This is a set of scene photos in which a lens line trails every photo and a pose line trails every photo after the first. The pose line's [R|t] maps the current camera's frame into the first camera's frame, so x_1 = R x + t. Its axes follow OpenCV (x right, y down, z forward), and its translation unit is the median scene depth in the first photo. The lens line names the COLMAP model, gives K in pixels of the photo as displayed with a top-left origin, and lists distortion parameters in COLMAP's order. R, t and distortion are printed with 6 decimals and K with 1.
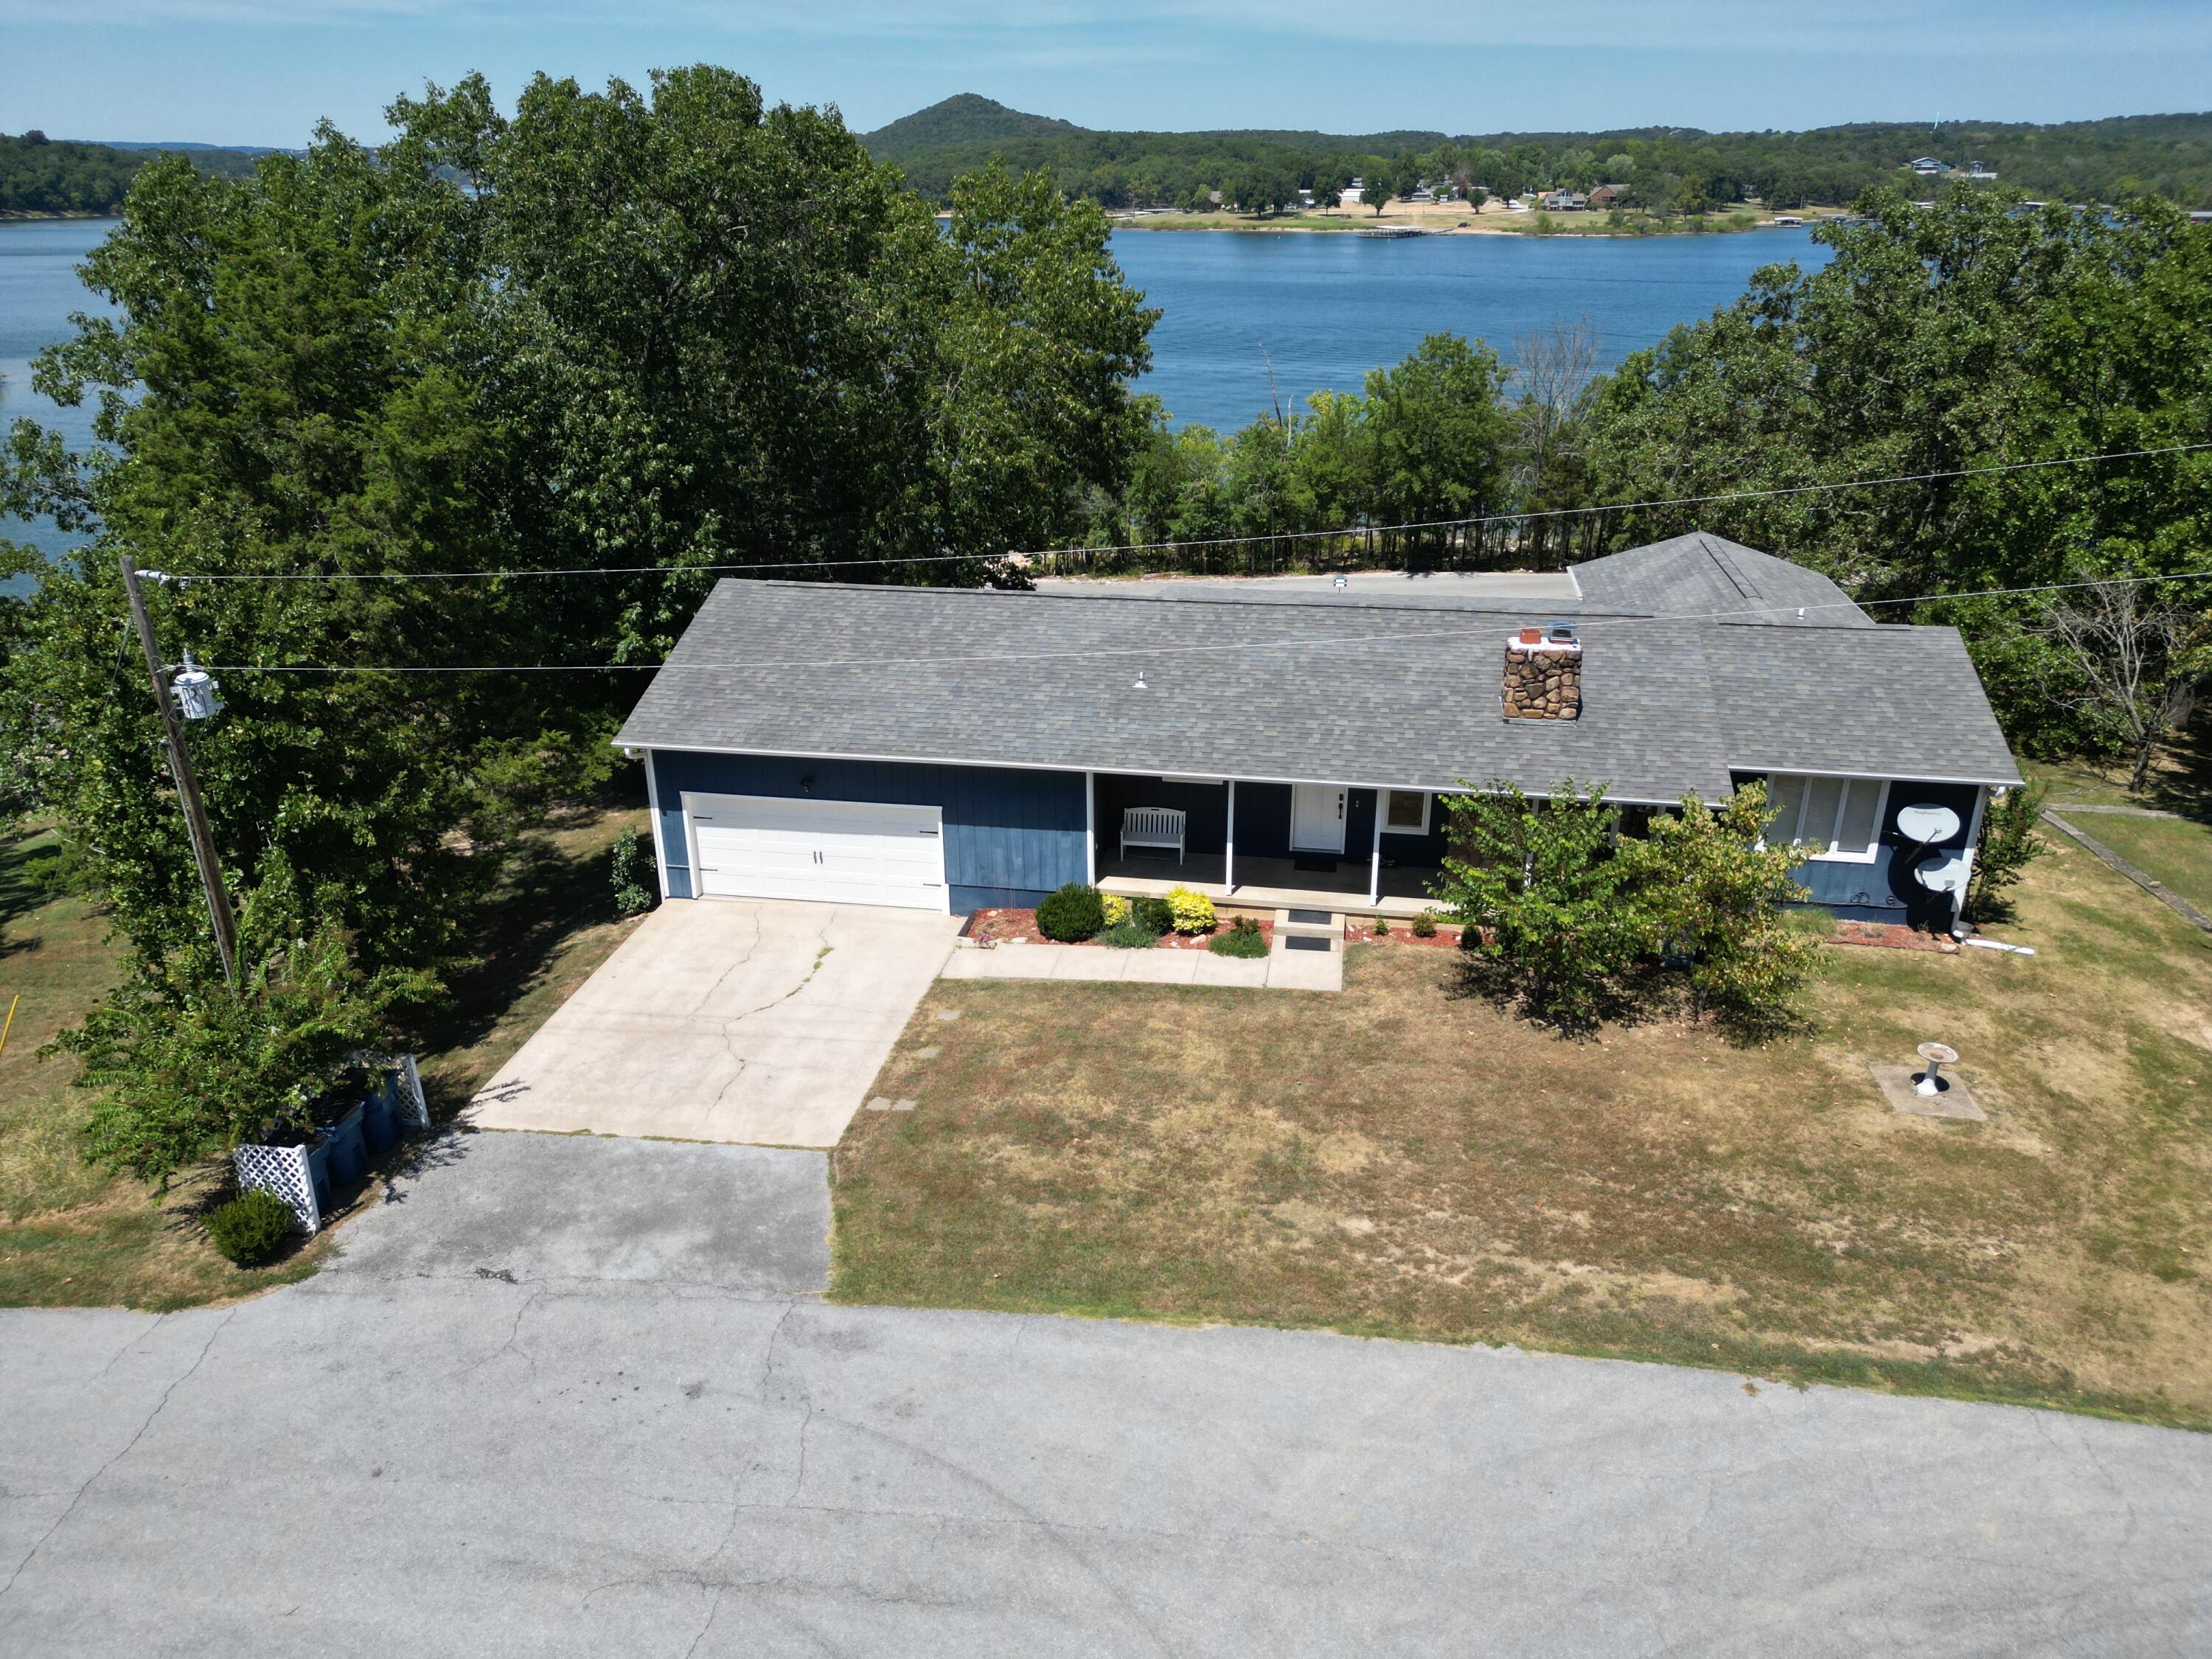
lens RADIAL K [[1600.9, 0, 1106.0], [0, 1600.9, 829.5], [0, 0, 1]] dist [0.087143, -0.068387]
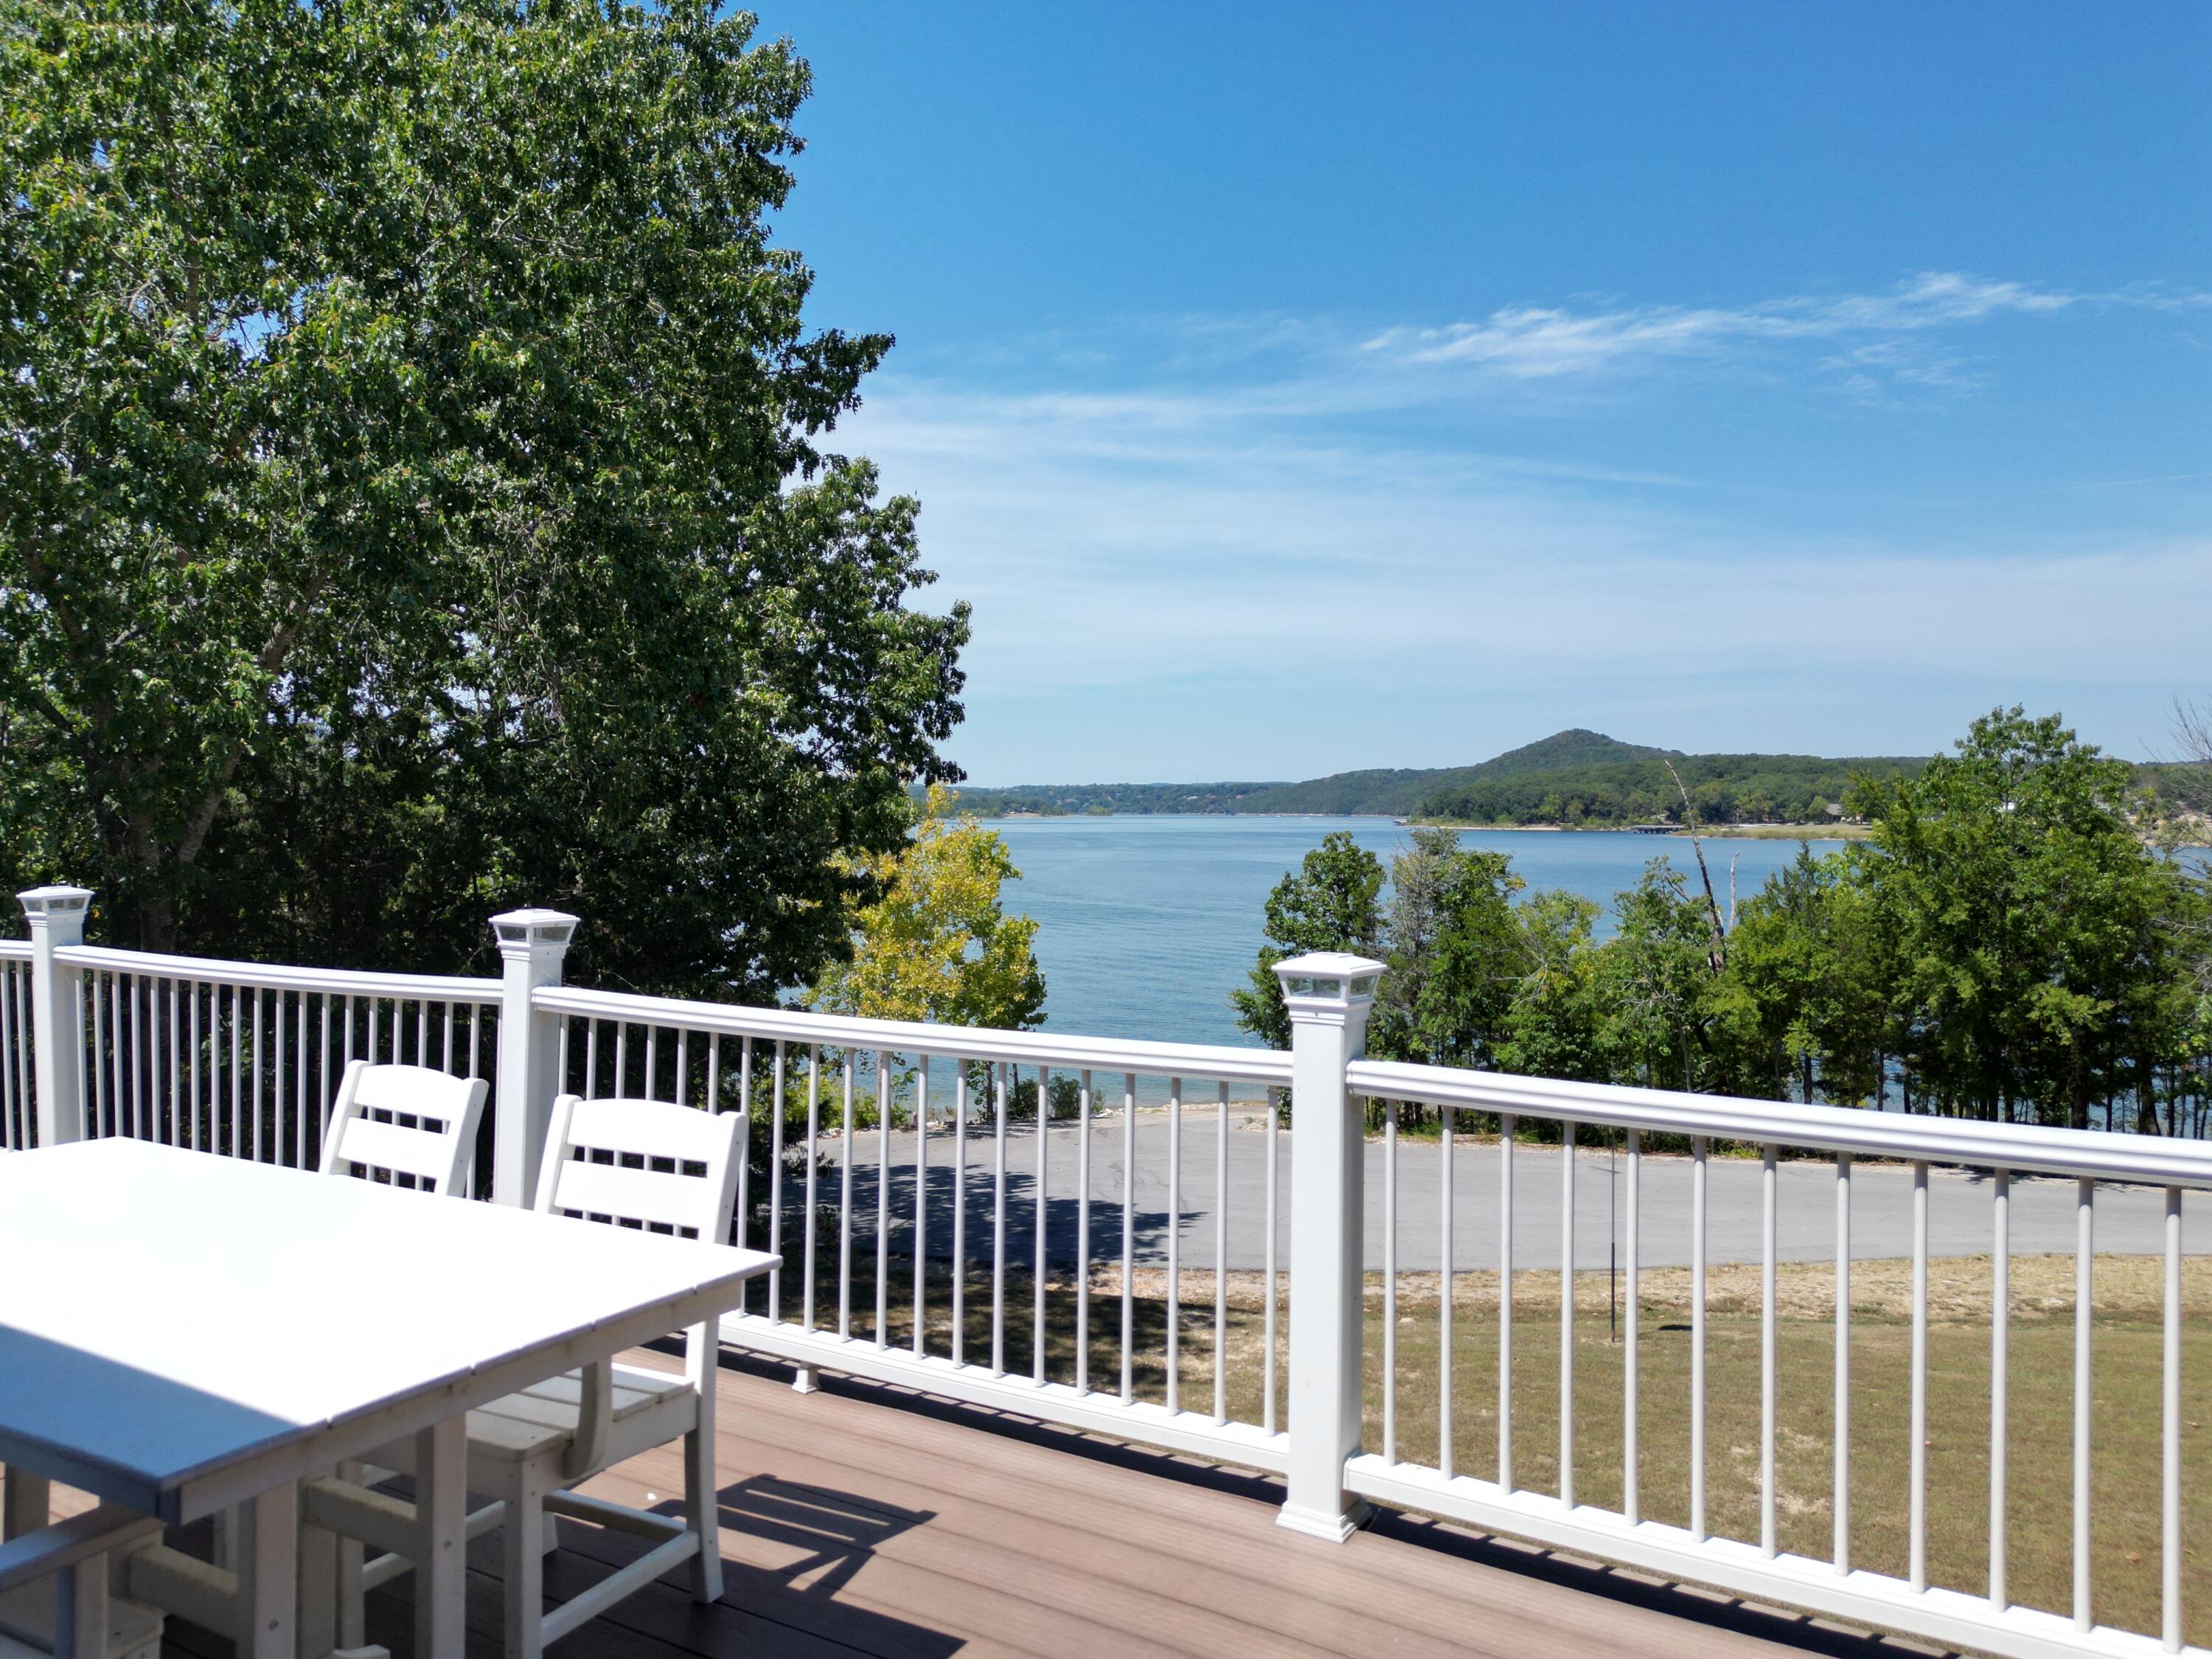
lens RADIAL K [[1600.9, 0, 1106.0], [0, 1600.9, 829.5], [0, 0, 1]] dist [0.087143, -0.068387]
pose [[0.932959, 0.009811, -0.359849, 0.117237], [-0.139382, 0.931502, -0.335971, -0.051195], [0.331904, 0.363603, 0.870421, 0.429956]]
